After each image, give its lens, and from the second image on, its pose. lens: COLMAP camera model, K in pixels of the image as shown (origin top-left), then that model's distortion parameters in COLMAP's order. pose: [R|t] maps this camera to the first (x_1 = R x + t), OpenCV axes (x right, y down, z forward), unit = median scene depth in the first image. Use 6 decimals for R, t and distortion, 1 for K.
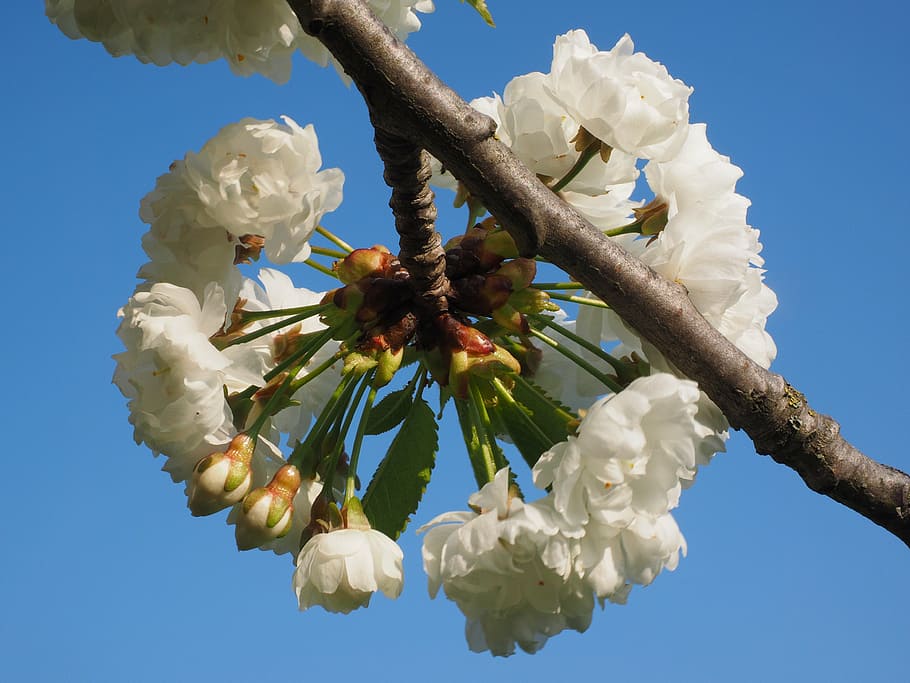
lens RADIAL K [[1211.4, 0, 455.0], [0, 1211.4, 341.5], [0, 0, 1]] dist [-0.107147, -0.005854]
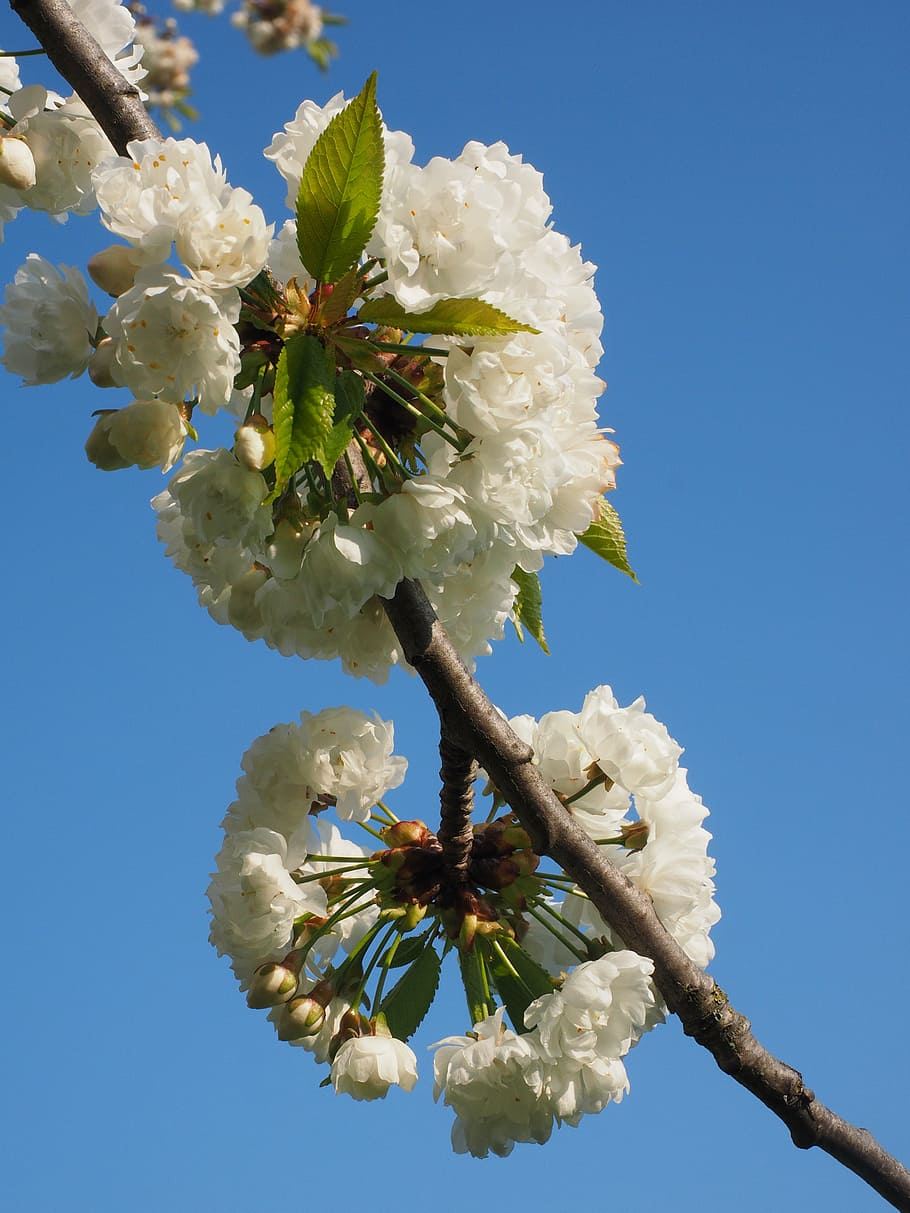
lens RADIAL K [[1875.6, 0, 452.9], [0, 1875.6, 585.9], [0, 0, 1]] dist [-0.648978, 6.163930]
pose [[0.980415, 0.185086, 0.067302, -0.217009], [-0.173591, 0.973547, -0.148567, -0.037967], [-0.093020, 0.133974, 0.986609, -0.996542]]
